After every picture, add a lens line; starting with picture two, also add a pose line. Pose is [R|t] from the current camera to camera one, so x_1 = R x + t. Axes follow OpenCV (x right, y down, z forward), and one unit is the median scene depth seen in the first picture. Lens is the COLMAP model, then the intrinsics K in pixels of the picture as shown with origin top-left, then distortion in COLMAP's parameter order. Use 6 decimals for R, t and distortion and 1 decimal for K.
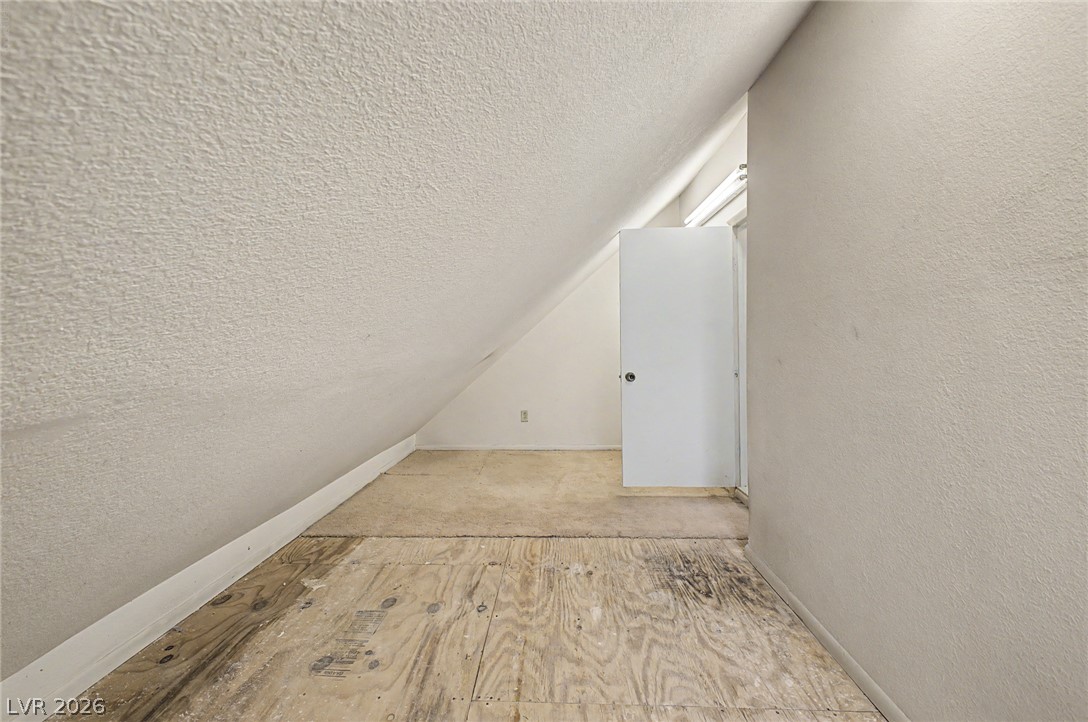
lens RADIAL K [[433.4, 0, 543.0], [0, 433.4, 356.9], [0, 0, 1]] dist [0.019113, -0.001617]
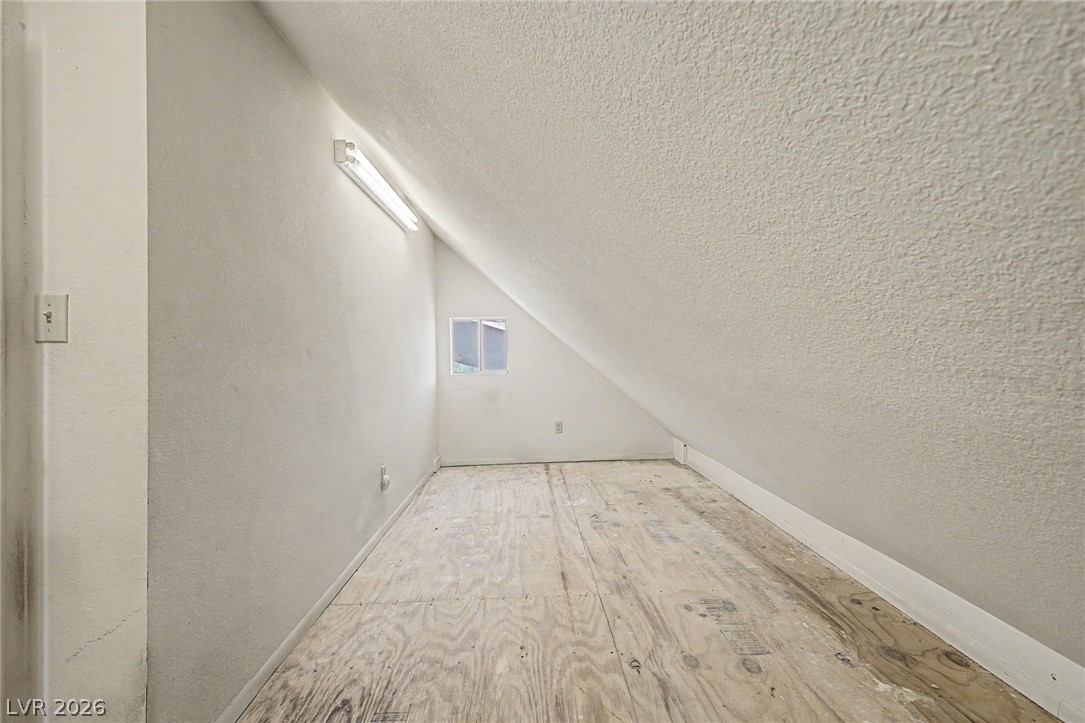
lens RADIAL K [[432.2, 0, 542.4], [0, 432.2, 357.5], [0, 0, 1]] dist [0.019113, -0.001617]
pose [[-0.996537, 0.027206, -0.078574, 0.097816], [0.024710, 0.999164, 0.032572, -0.059588], [0.079394, 0.030518, -0.996376, 1.961176]]
